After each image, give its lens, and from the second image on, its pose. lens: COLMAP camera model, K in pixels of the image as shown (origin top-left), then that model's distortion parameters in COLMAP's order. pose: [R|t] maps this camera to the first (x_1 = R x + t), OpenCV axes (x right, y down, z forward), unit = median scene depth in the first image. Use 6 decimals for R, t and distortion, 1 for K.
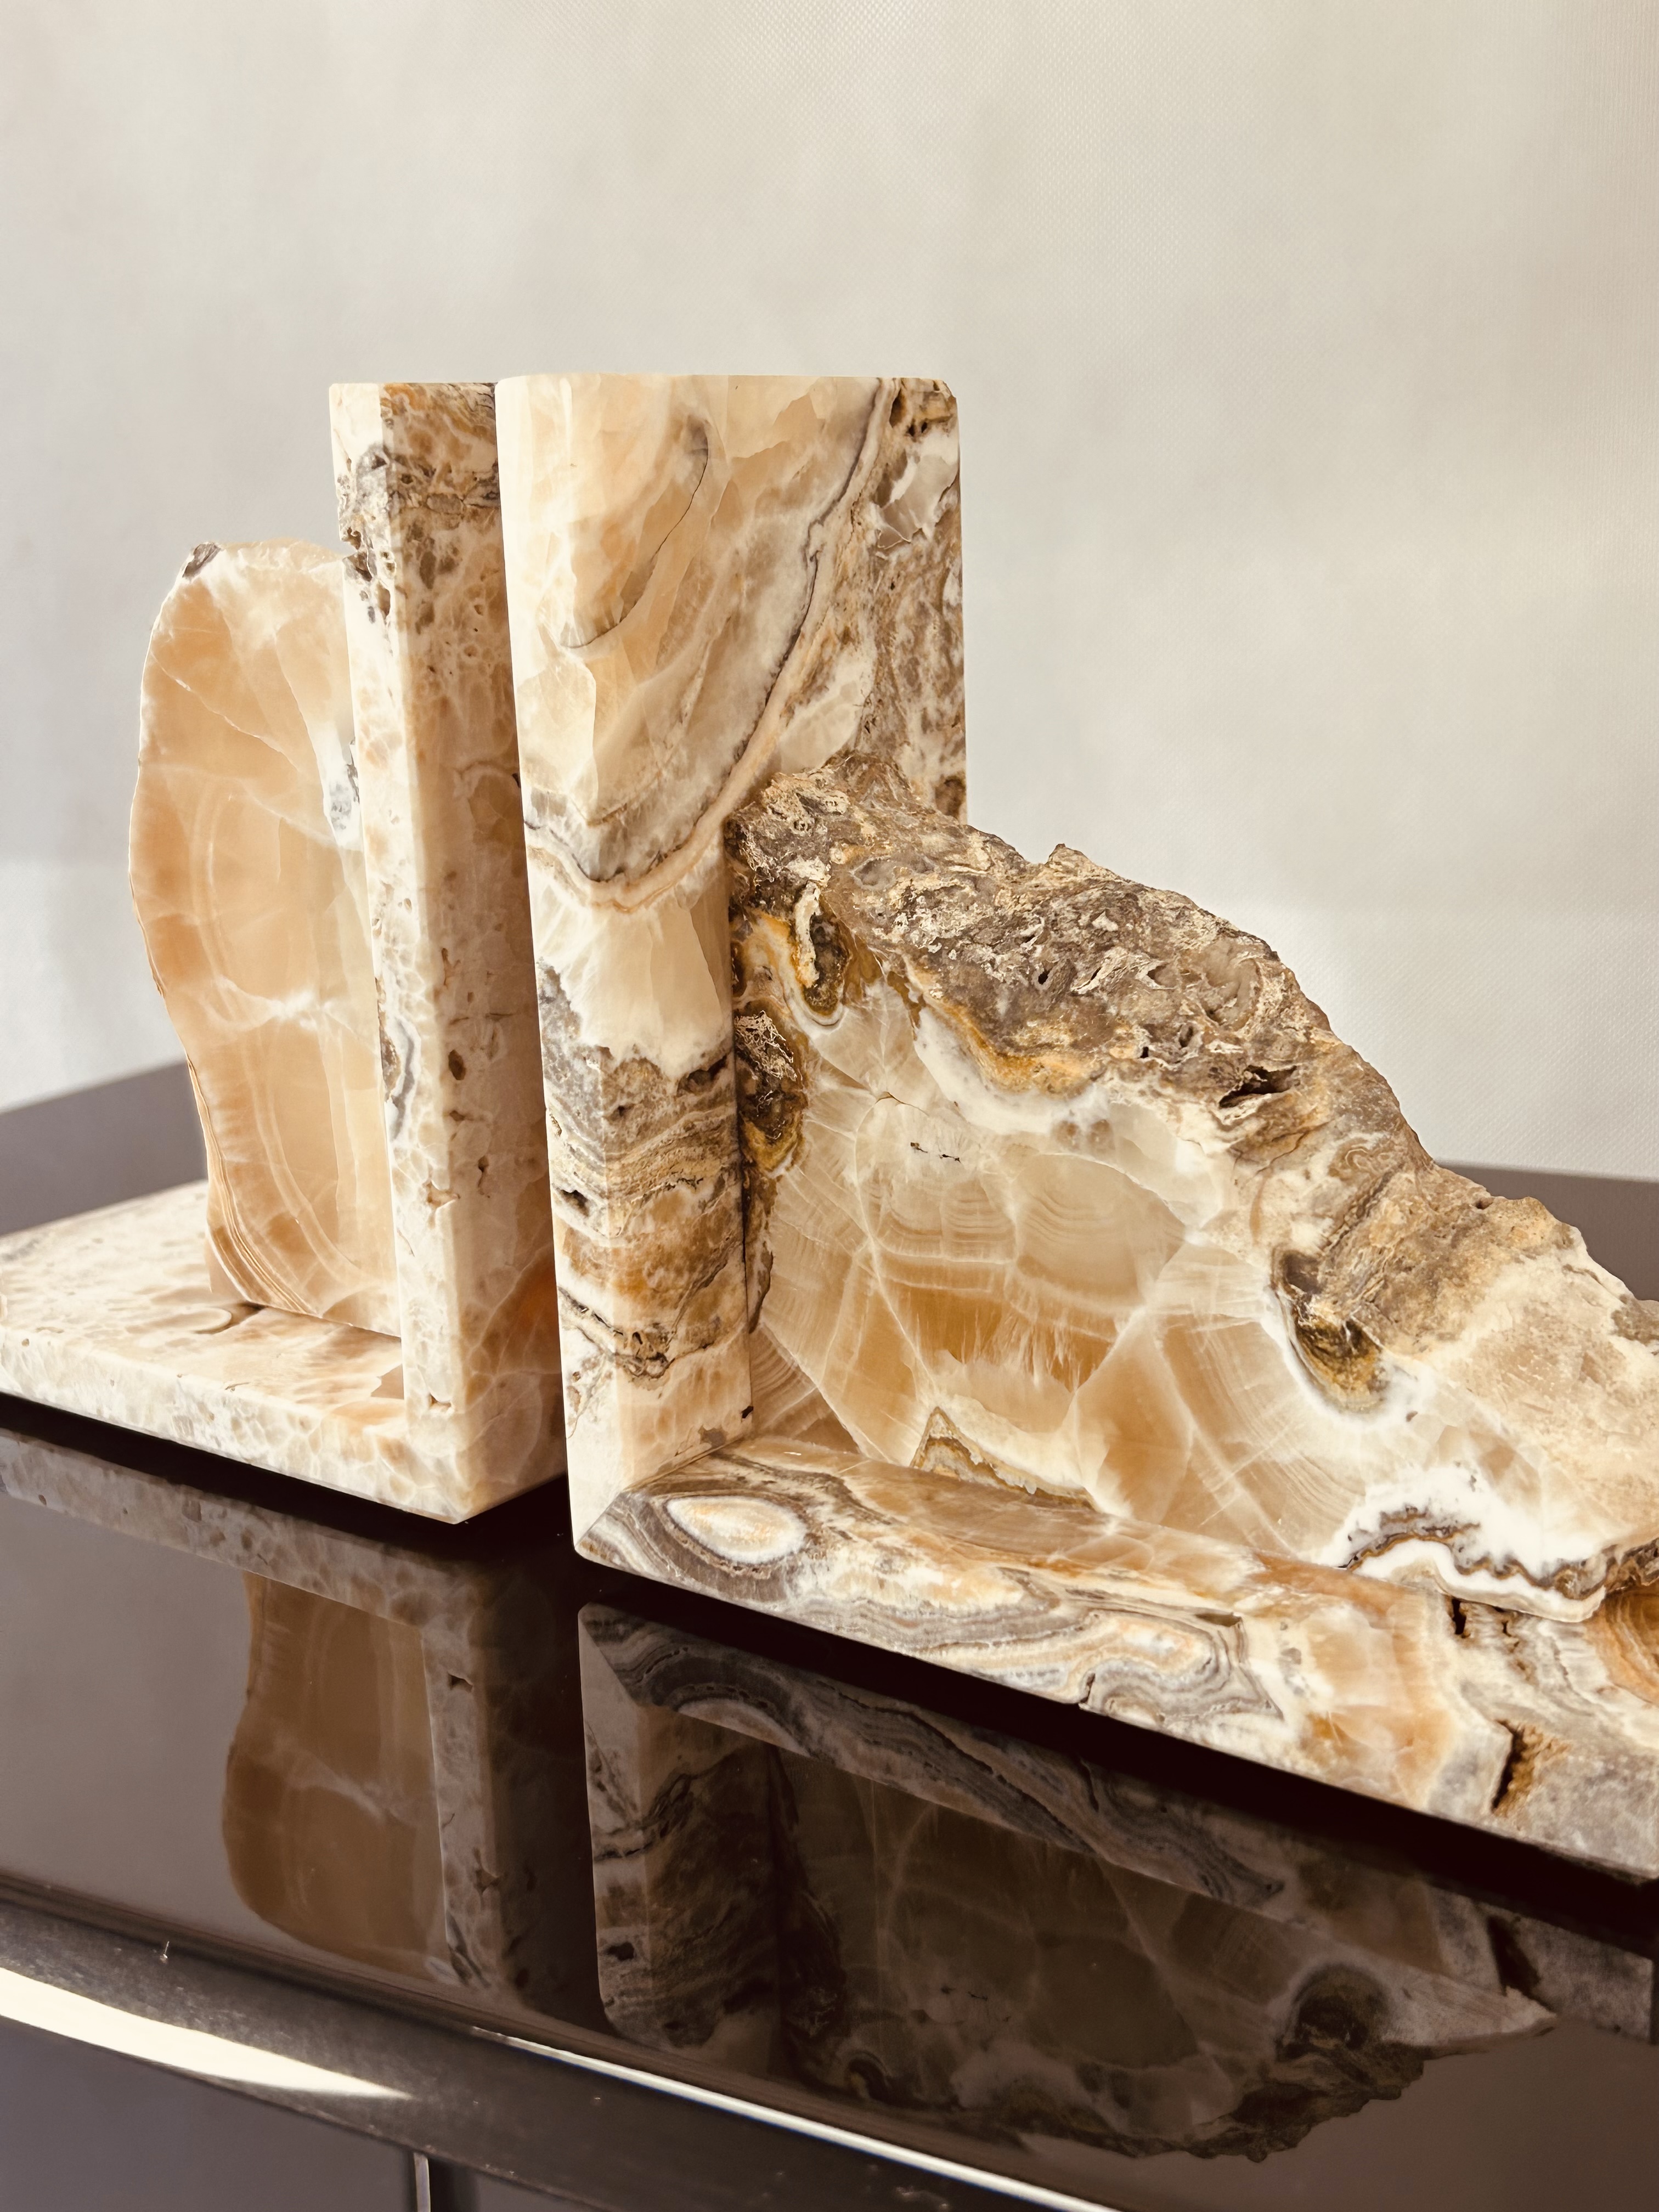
lens RADIAL K [[2722.8, 0, 822.7], [0, 2722.8, 1140.7], [0, 0, 1]] dist [0.231174, -0.923040]
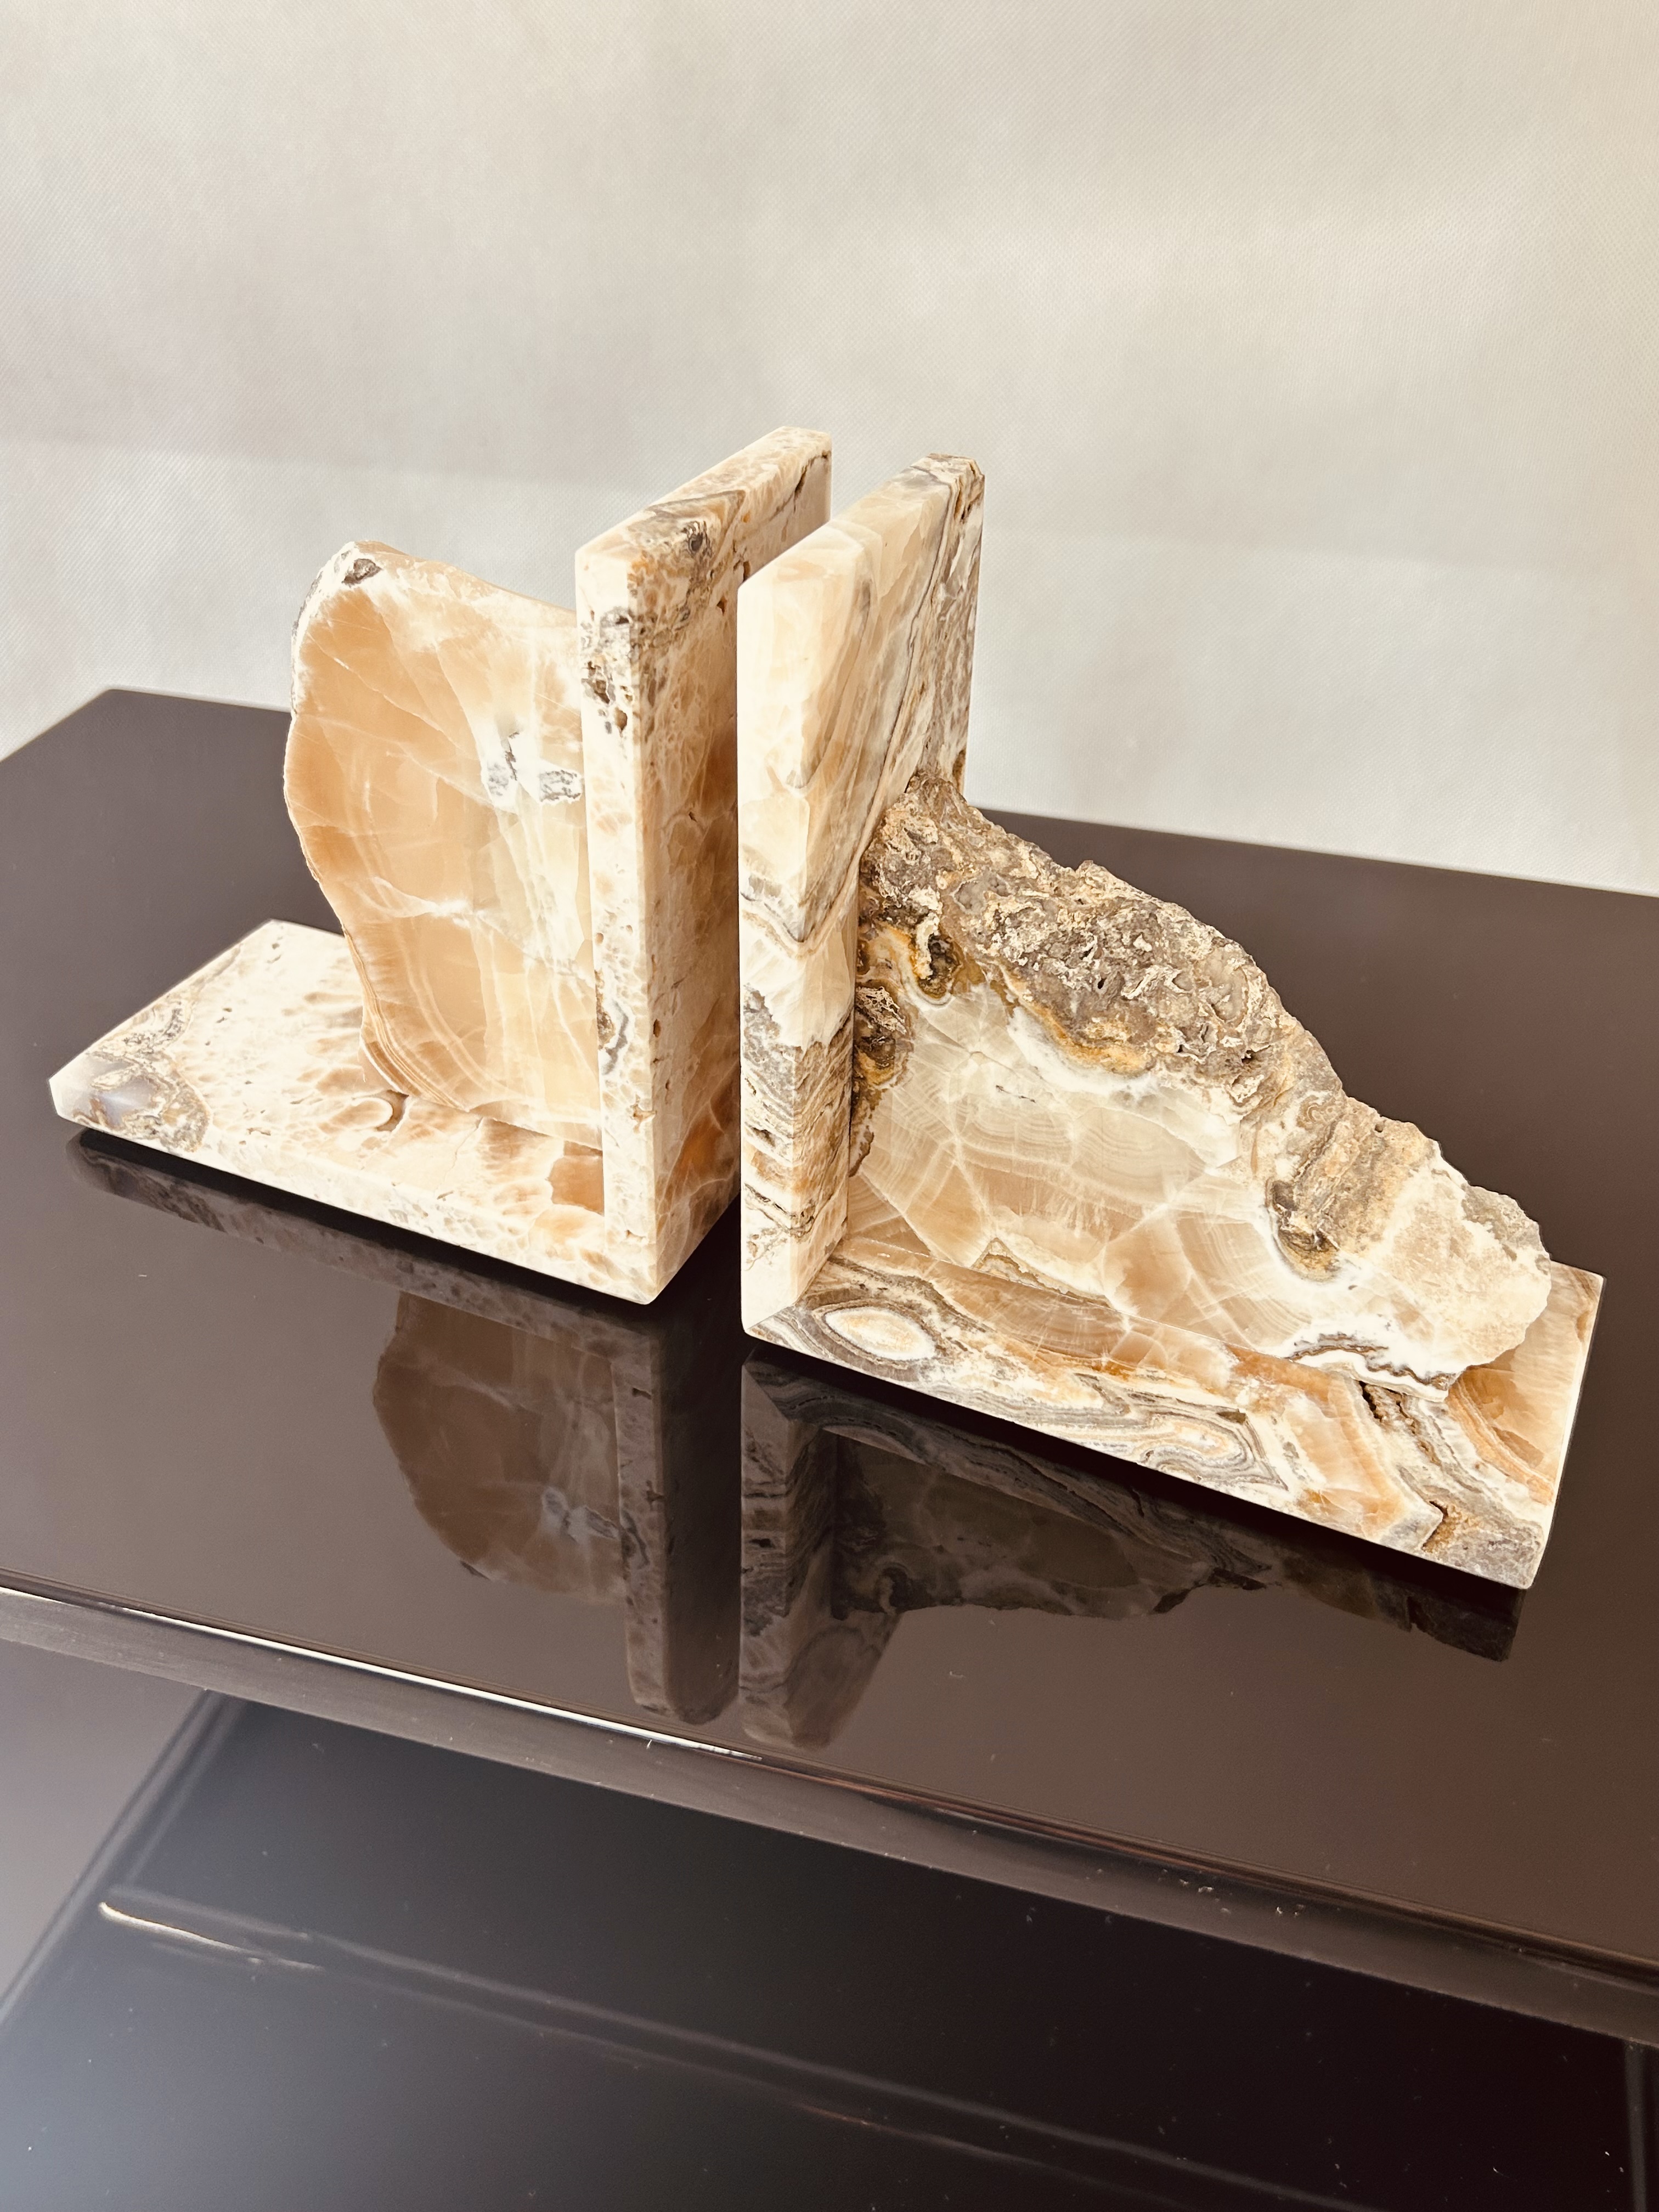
lens RADIAL K [[1949.9, 0, 825.7], [0, 1949.9, 1130.0], [0, 0, 1]] dist [0.222195, -0.851422]
pose [[0.965970, -0.091547, 0.241910, -0.311138], [-0.001529, 0.933232, 0.359271, -0.352682], [-0.258648, -0.347415, 0.901335, 0.074439]]
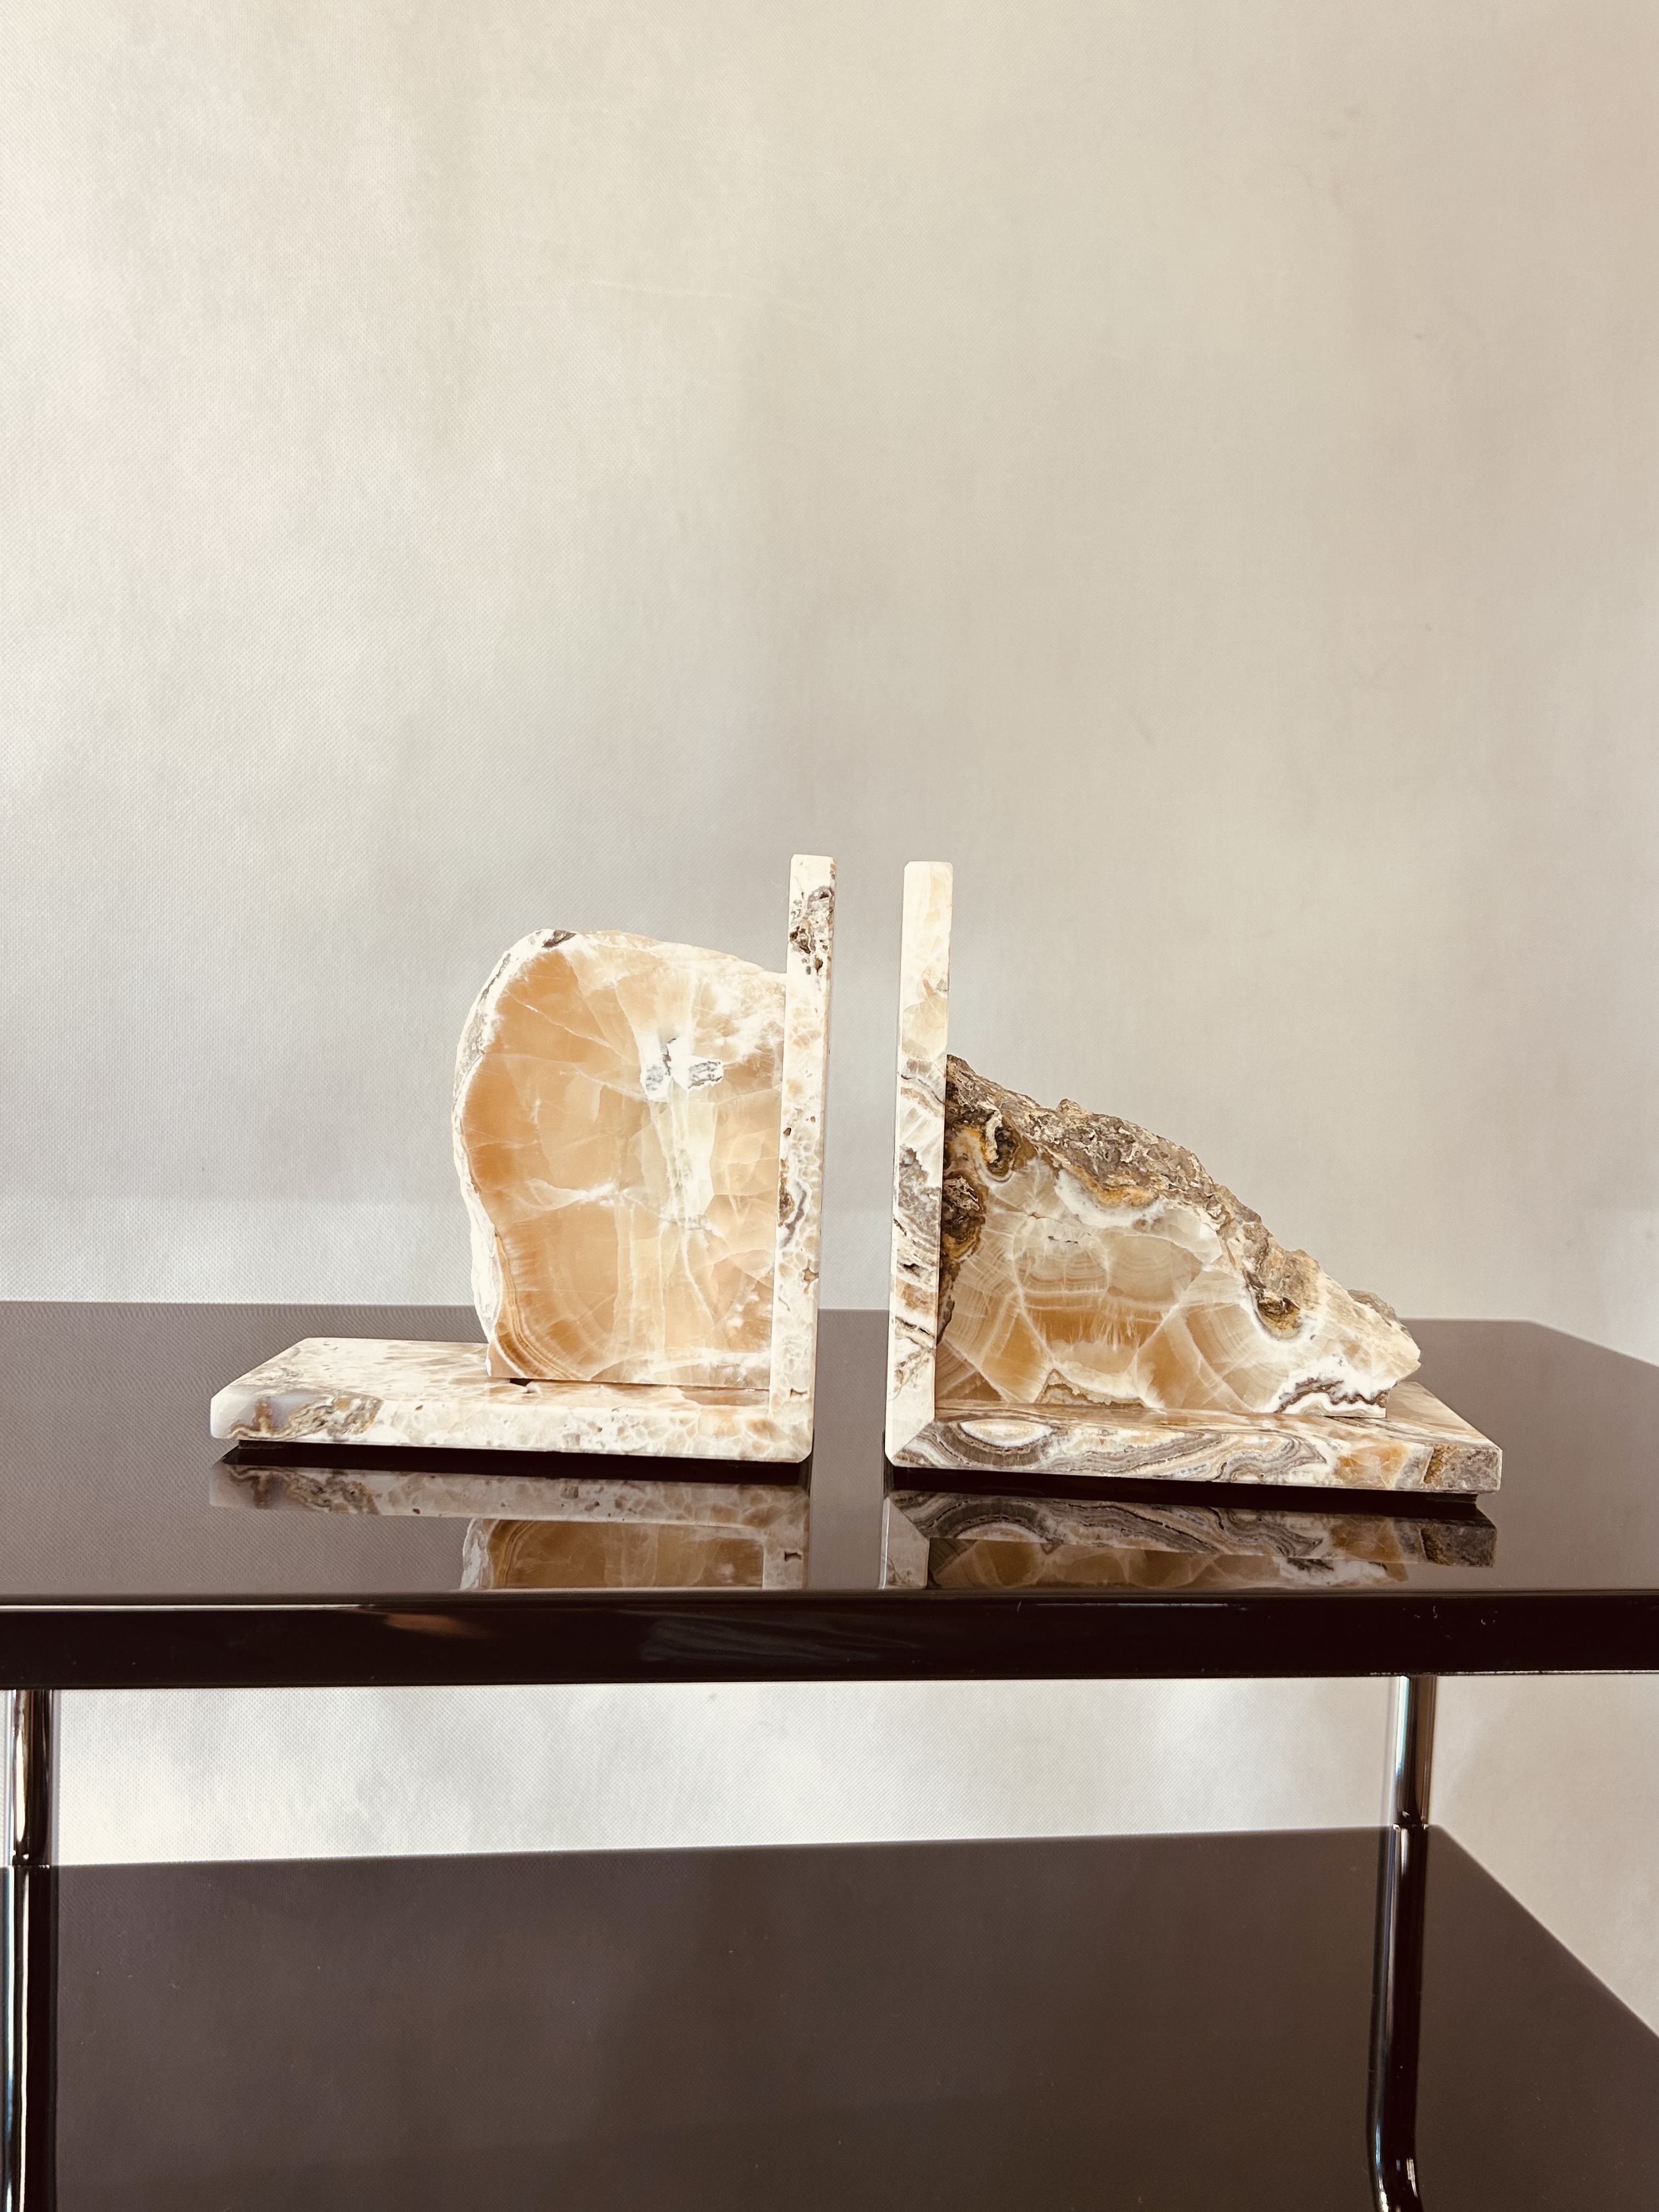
lens RADIAL K [[1949.9, 0, 825.7], [0, 1949.9, 1130.0], [0, 0, 1]] dist [0.222195, -0.851422]
pose [[0.798001, 0.025158, 0.602131, -0.997721], [0.076237, 0.986887, -0.142271, 0.119238], [-0.597815, 0.159437, 0.785619, -0.075174]]
